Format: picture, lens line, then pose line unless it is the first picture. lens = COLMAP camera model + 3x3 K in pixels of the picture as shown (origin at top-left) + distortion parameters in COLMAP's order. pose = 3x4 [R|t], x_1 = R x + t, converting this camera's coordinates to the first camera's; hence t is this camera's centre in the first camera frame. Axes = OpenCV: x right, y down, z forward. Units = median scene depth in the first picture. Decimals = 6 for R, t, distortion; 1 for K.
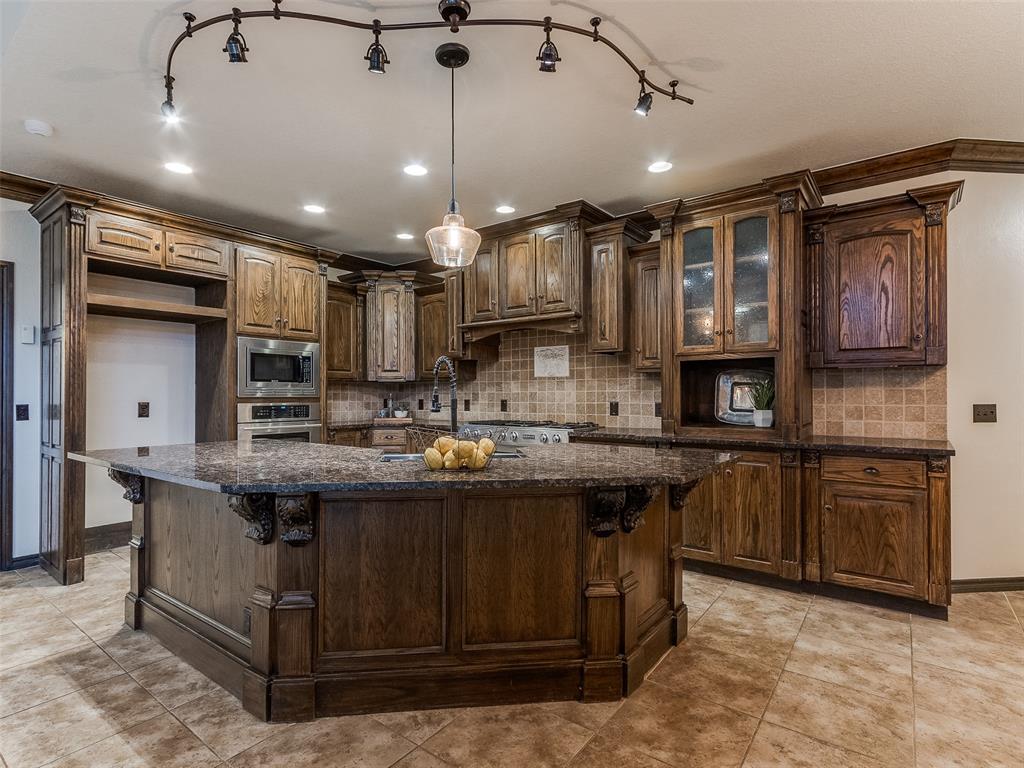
lens RADIAL K [[527.4, 0, 504.6], [0, 527.4, 389.0], [0, 0, 1]] dist [0.004087, 0.000521]
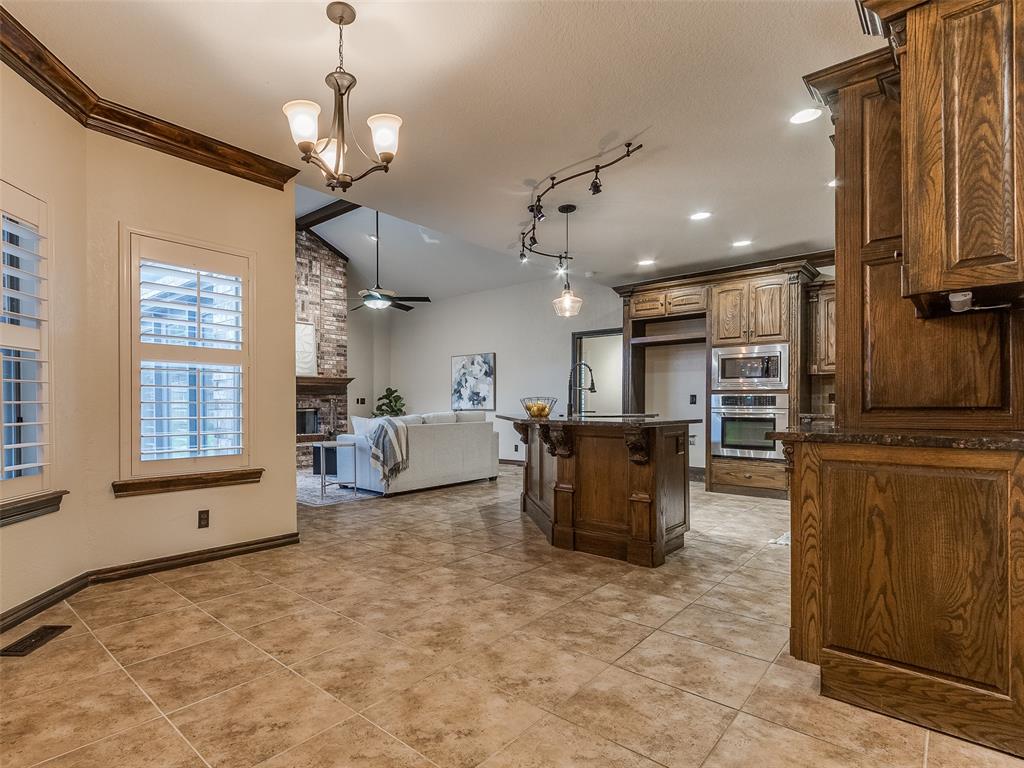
lens RADIAL K [[537.1, 0, 429.5], [0, 537.1, 406.5], [0, 0, 1]] dist [0.003219, 0.000525]
pose [[-0.125273, 0.005397, -0.992108, 1.173118], [0.008185, 0.999957, 0.004406, 0.052342], [0.992088, -0.007569, -0.125312, 0.450872]]
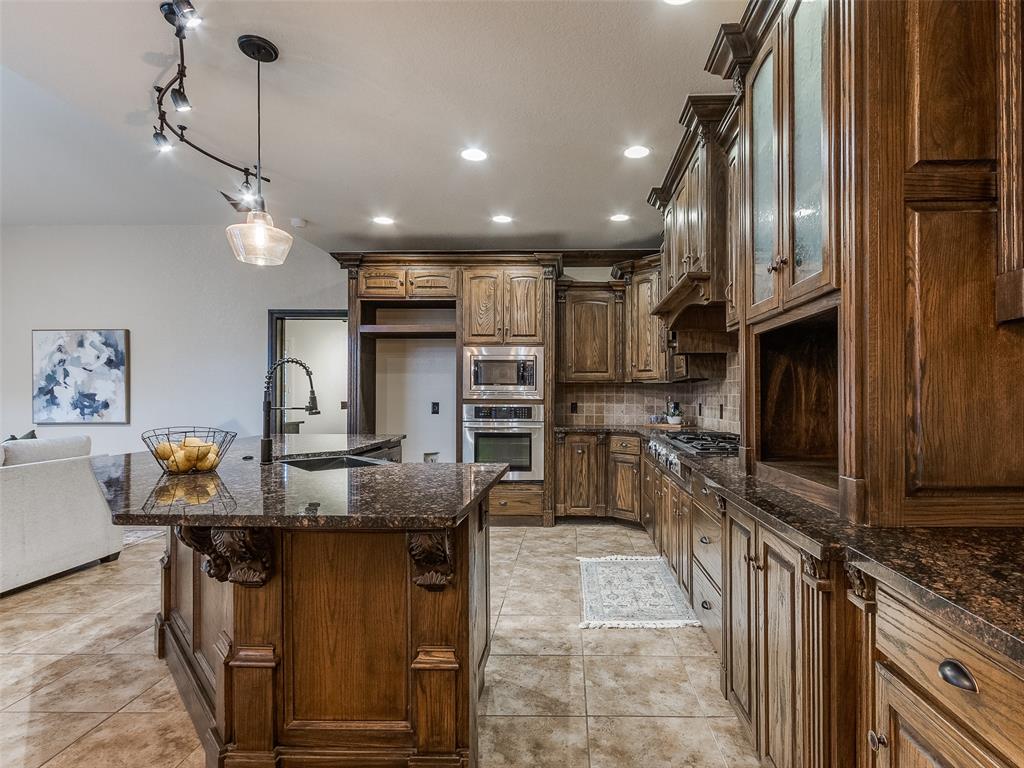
lens RADIAL K [[528.6, 0, 562.8], [0, 528.6, 398.7], [0, 0, 1]] dist [0.003393, 0.000177]
pose [[0.598786, 0.005865, -0.800888, 0.617861], [0.004627, 0.999931, 0.010782, 0.003965], [0.800896, -0.010162, 0.598717, 0.522994]]
